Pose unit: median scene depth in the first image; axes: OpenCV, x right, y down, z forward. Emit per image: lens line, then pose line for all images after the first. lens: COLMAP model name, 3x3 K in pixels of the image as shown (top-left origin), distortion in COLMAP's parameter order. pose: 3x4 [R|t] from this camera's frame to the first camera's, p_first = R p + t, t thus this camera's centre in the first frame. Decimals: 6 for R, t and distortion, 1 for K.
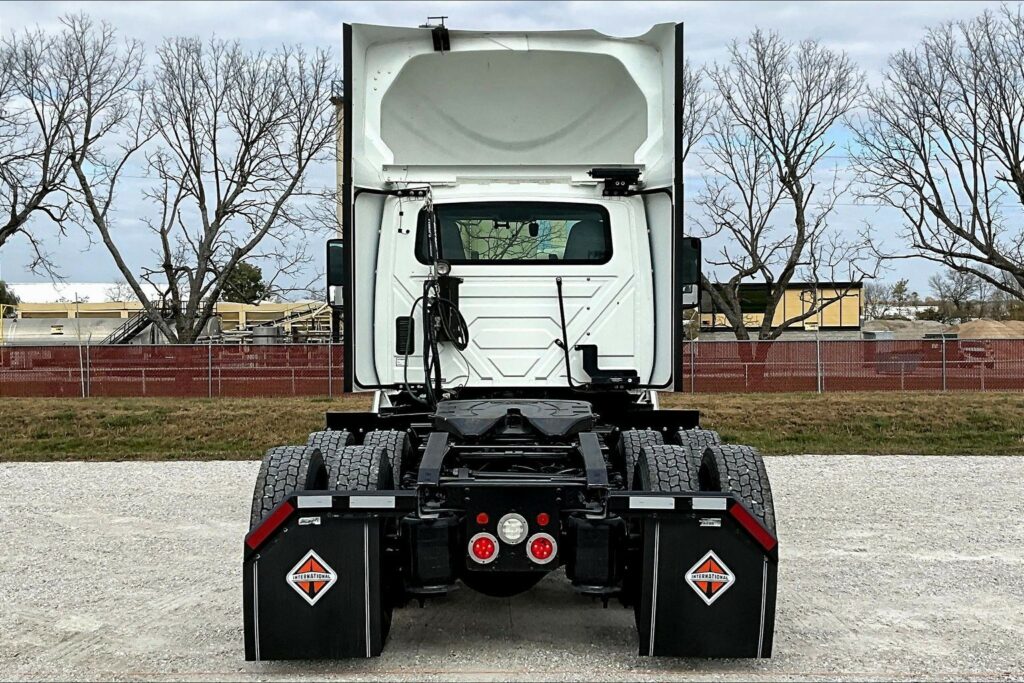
lens RADIAL K [[1319.7, 0, 522.1], [0, 1319.7, 348.9], [0, 0, 1]] dist [0.102148, 0.000000]
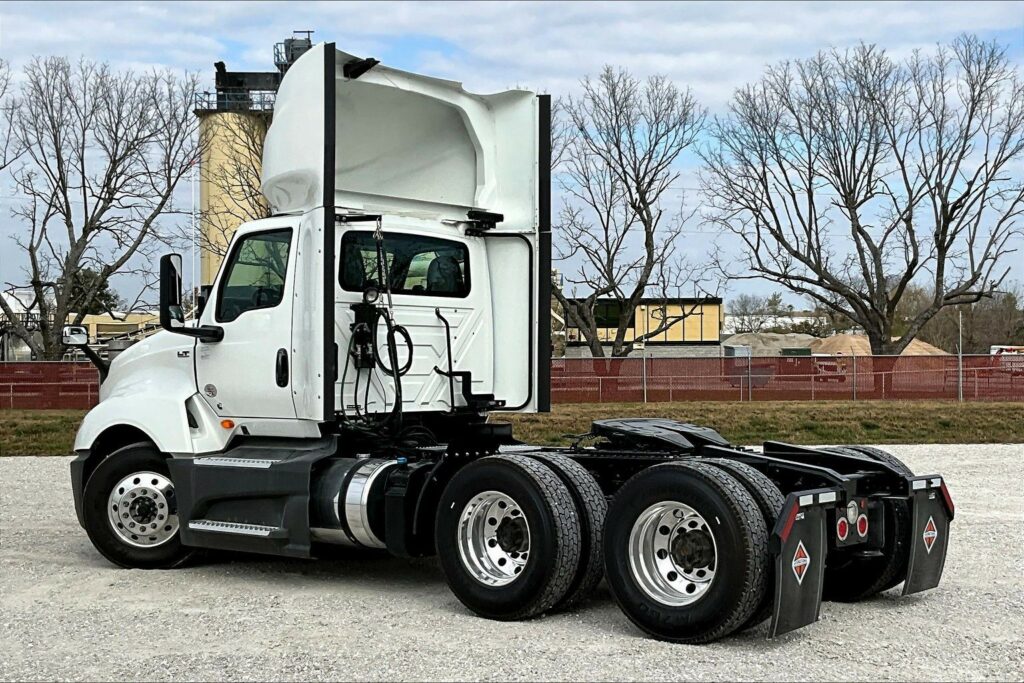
lens RADIAL K [[1415.6, 0, 531.1], [0, 1415.6, 332.1], [0, 0, 1]] dist [0.087004, 0.000000]
pose [[0.994999, 0.002600, 0.099847, 0.000853], [-0.000514, 0.999781, -0.020916, -0.001626], [-0.099879, 0.020760, 0.994783, -0.118557]]
